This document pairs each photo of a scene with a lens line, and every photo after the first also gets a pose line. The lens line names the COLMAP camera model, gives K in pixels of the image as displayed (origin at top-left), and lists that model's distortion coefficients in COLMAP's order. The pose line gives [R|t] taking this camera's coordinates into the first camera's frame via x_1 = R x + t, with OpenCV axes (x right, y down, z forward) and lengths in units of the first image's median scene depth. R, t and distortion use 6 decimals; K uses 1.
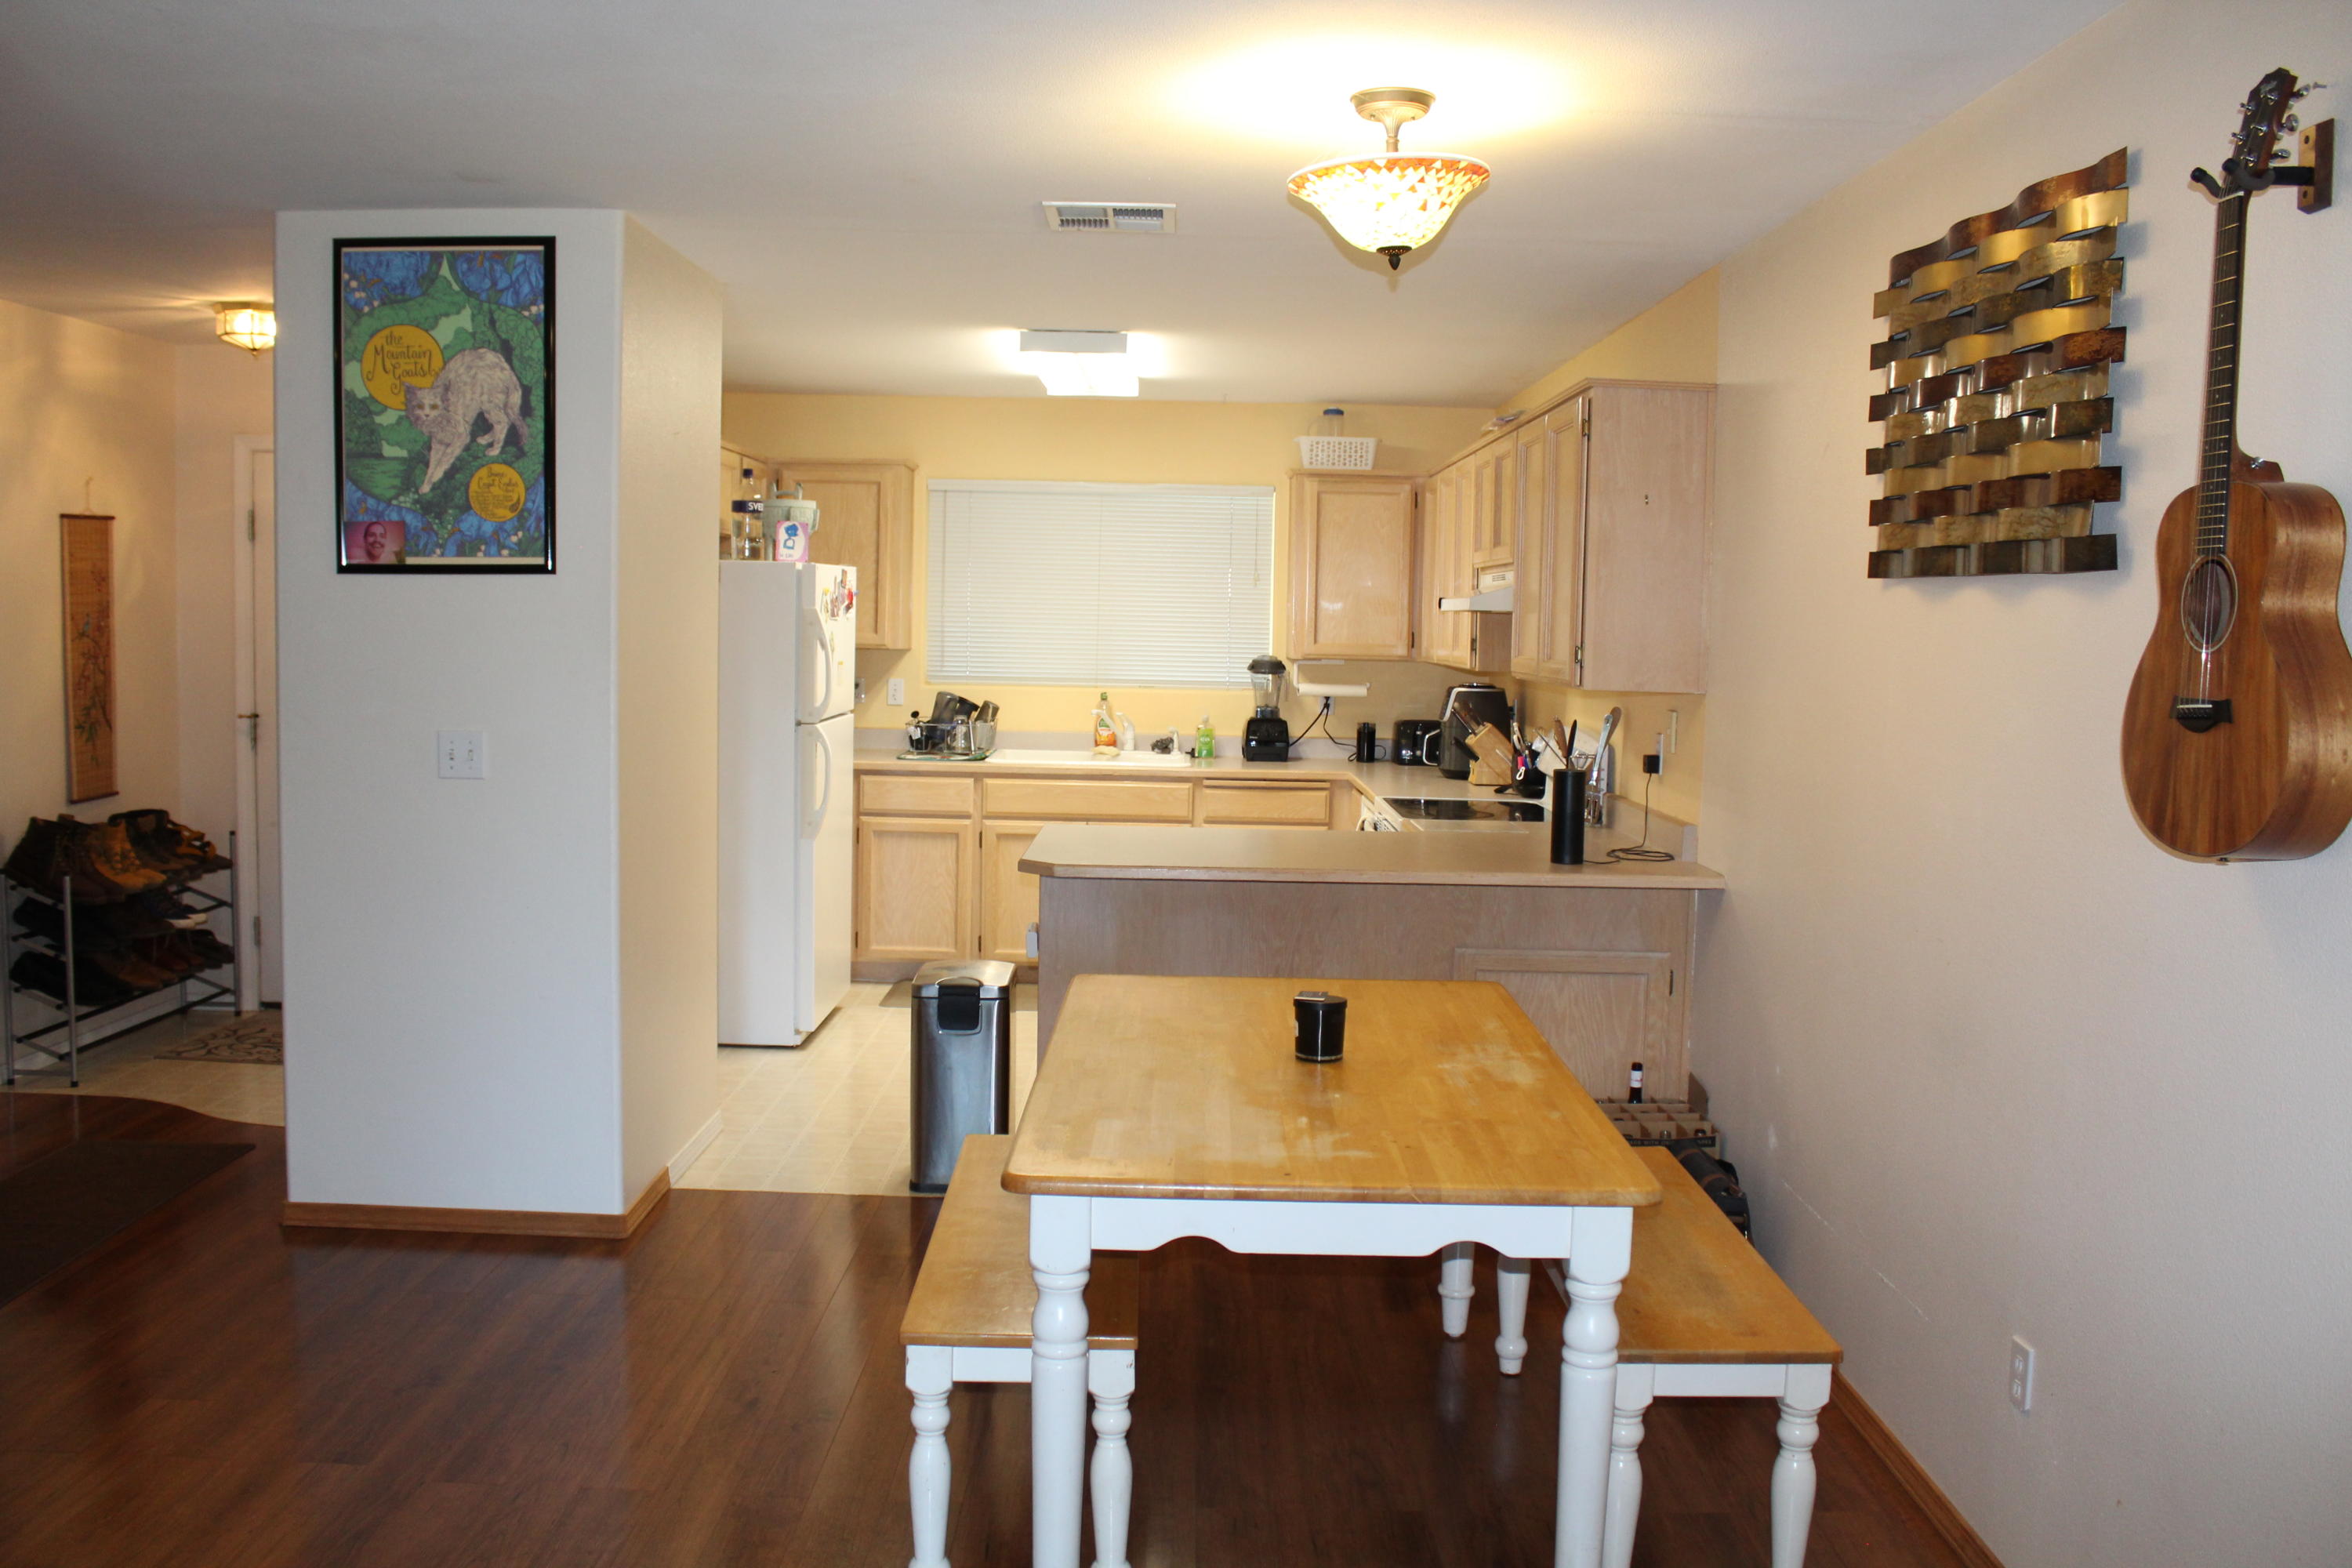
lens RADIAL K [[1955.4, 0, 1176.0], [0, 1955.4, 784.0], [0, 0, 1]] dist [-0.168104, 0.149068]
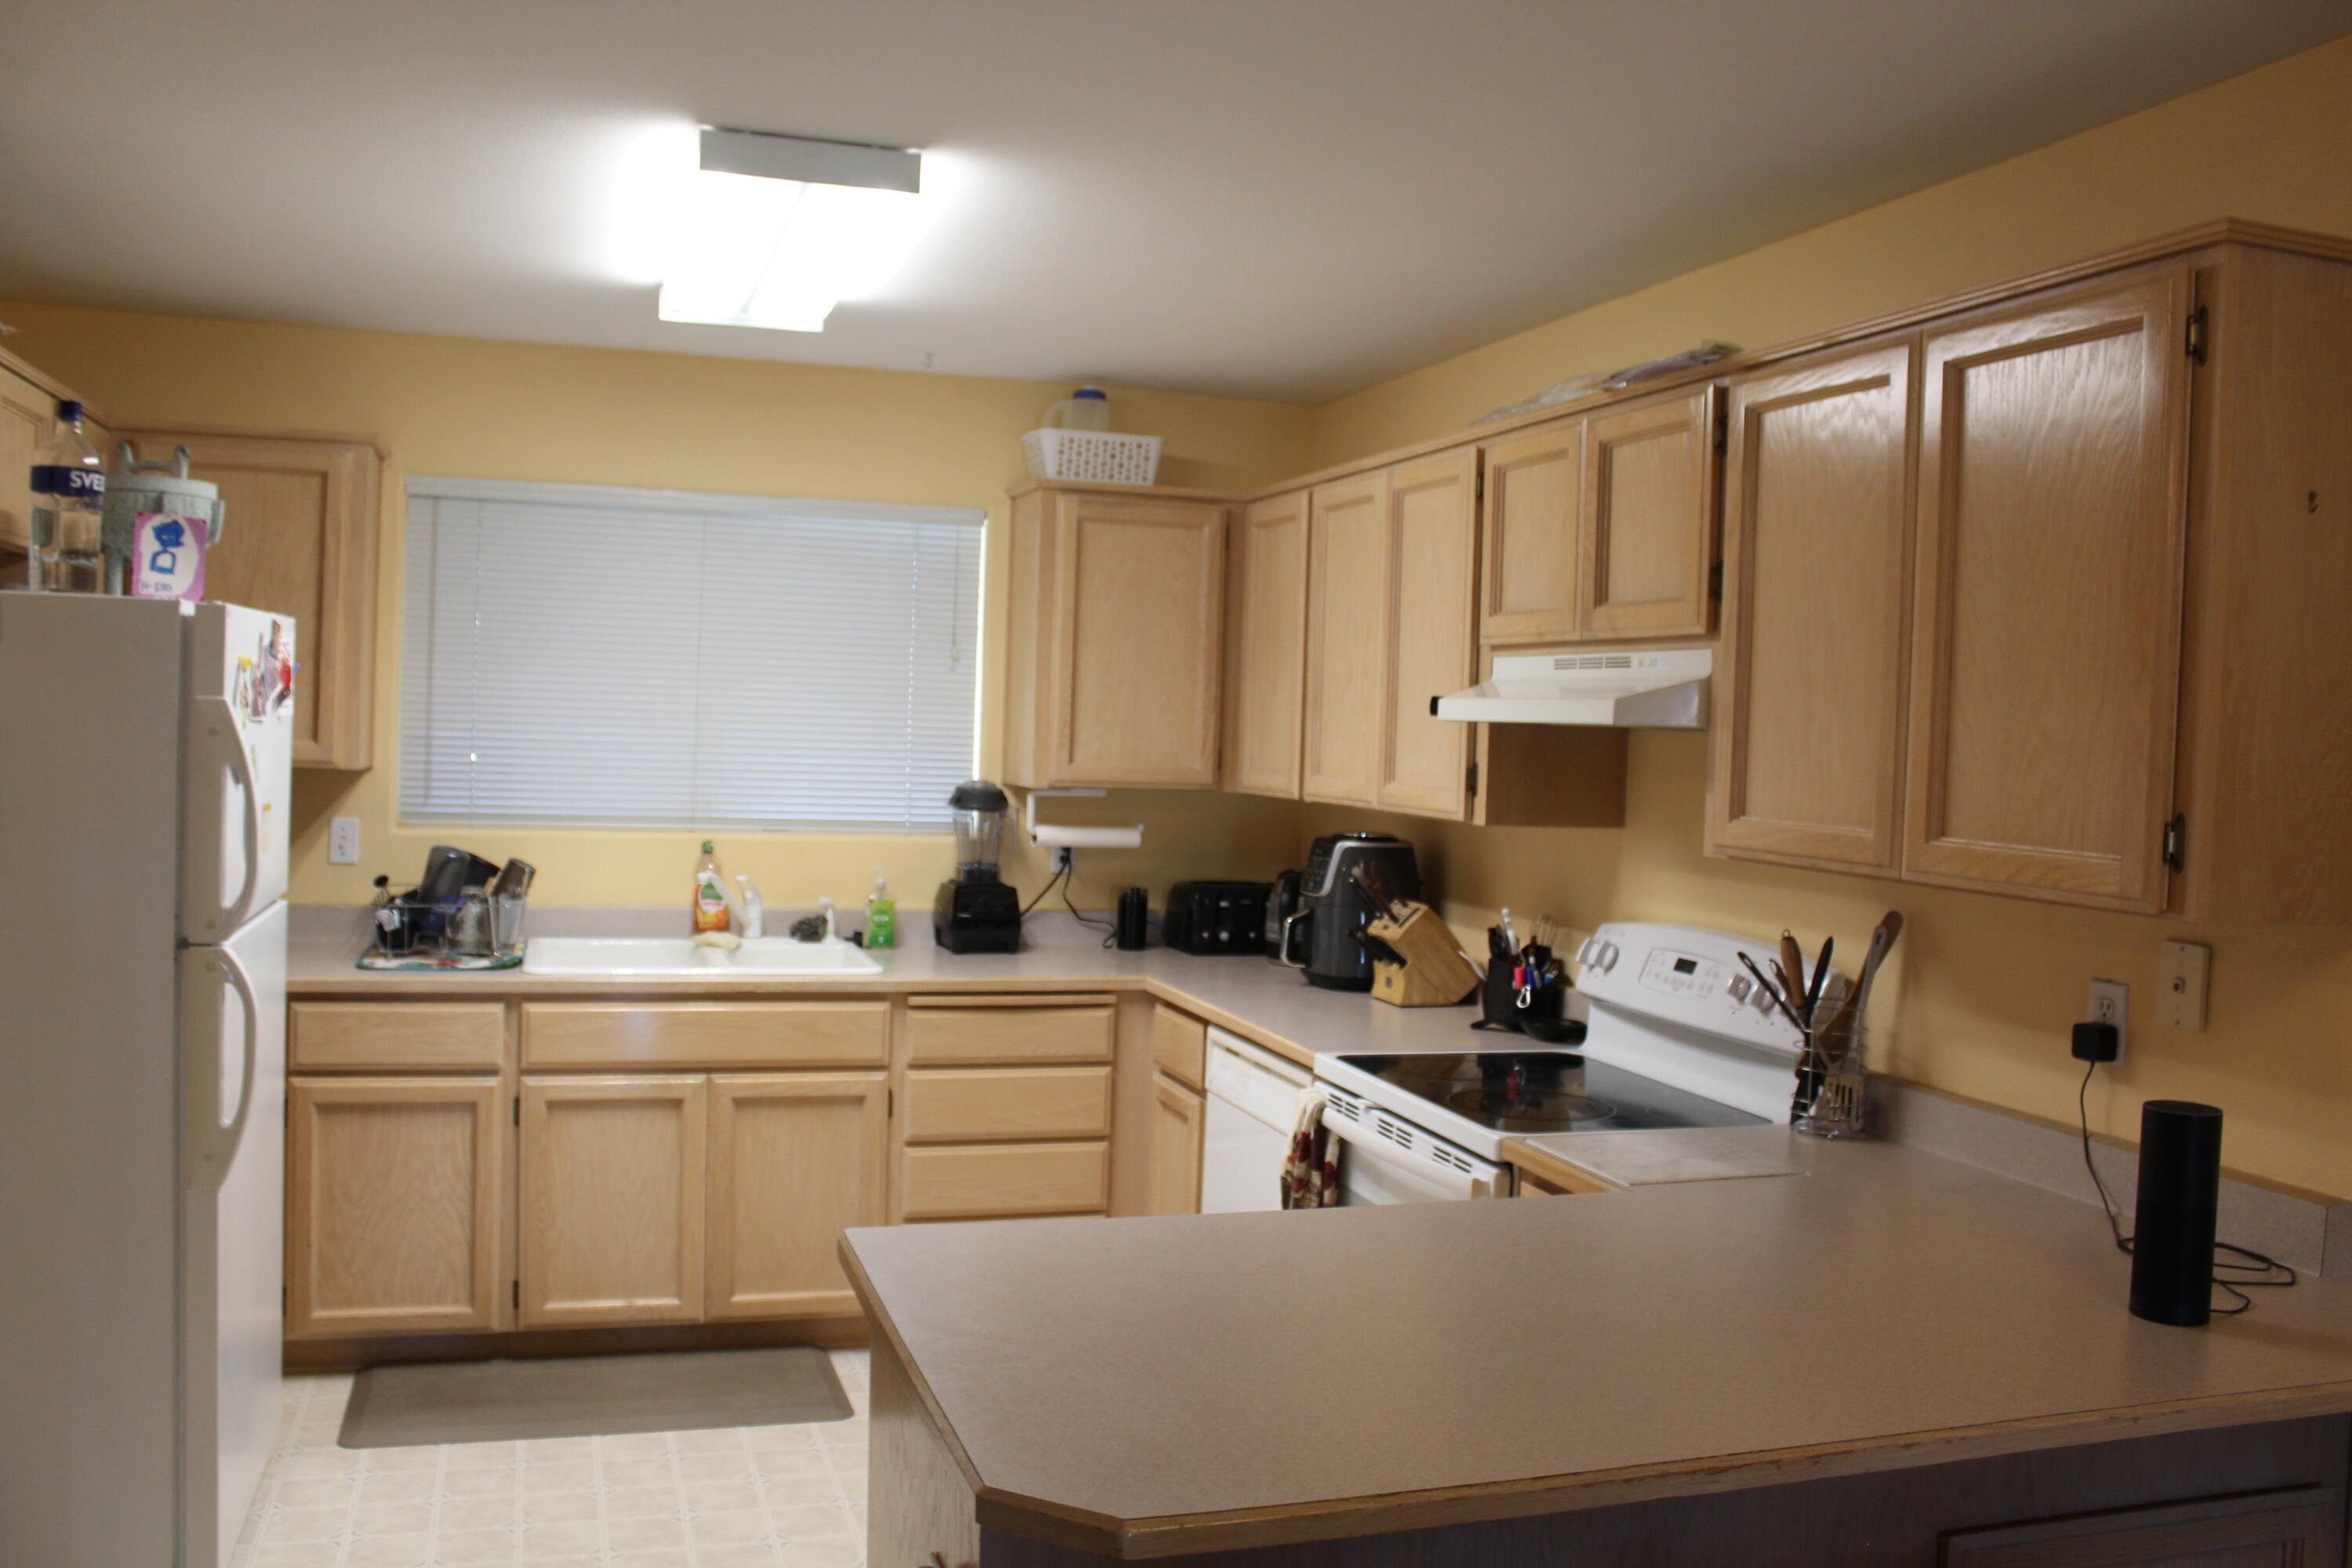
lens RADIAL K [[1955.4, 0, 1176.0], [0, 1955.4, 784.0], [0, 0, 1]] dist [-0.168104, 0.149068]
pose [[0.950700, 0.002033, 0.310106, -0.088913], [0.011411, 0.999072, -0.041532, -0.039776], [-0.309902, 0.043023, 0.949794, 0.407063]]
